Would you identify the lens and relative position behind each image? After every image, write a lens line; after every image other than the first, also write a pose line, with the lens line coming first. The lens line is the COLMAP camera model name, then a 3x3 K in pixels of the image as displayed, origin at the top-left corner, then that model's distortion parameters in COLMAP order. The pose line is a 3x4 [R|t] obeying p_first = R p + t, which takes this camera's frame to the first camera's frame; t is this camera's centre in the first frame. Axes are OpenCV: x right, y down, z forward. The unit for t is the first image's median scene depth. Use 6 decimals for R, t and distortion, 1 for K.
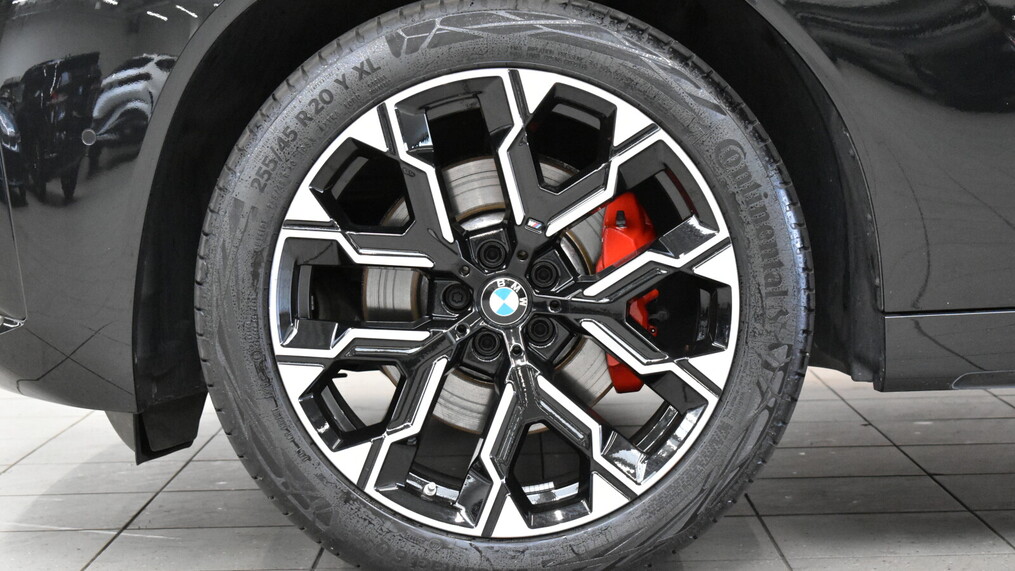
lens RADIAL K [[2178.8, 0, 507.4], [0, 2178.8, 285.3], [0, 0, 1]] dist [-0.275595, 0.000000]
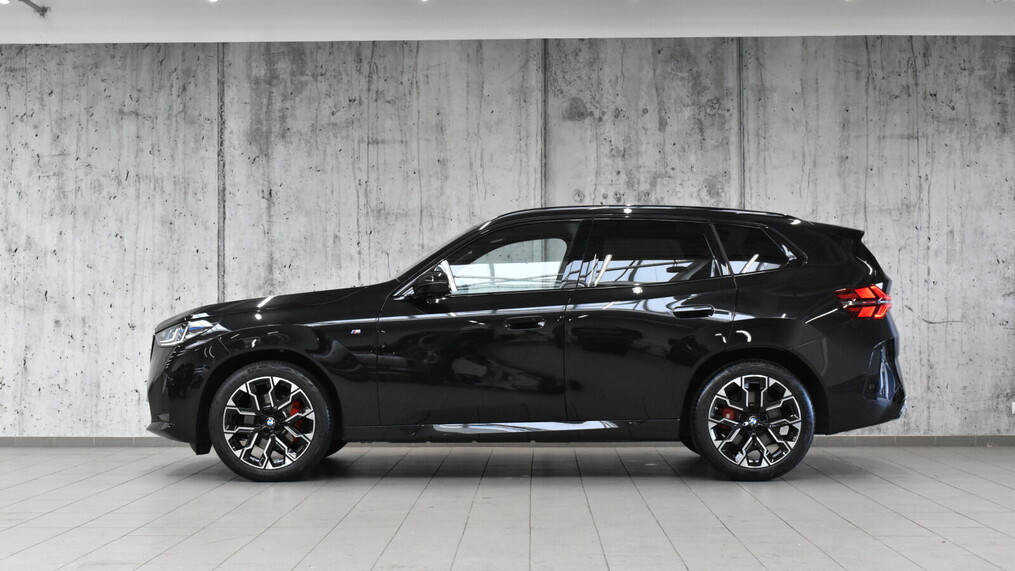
lens RADIAL K [[1708.7, 0, 506.3], [0, 1708.7, 284.8], [0, 0, 1]] dist [-0.008090, 0.000000]
pose [[0.999731, 0.019913, -0.011869, 0.592891], [-0.020939, 0.995381, -0.093691, 0.050283], [0.009949, 0.093915, 0.995531, -2.996817]]
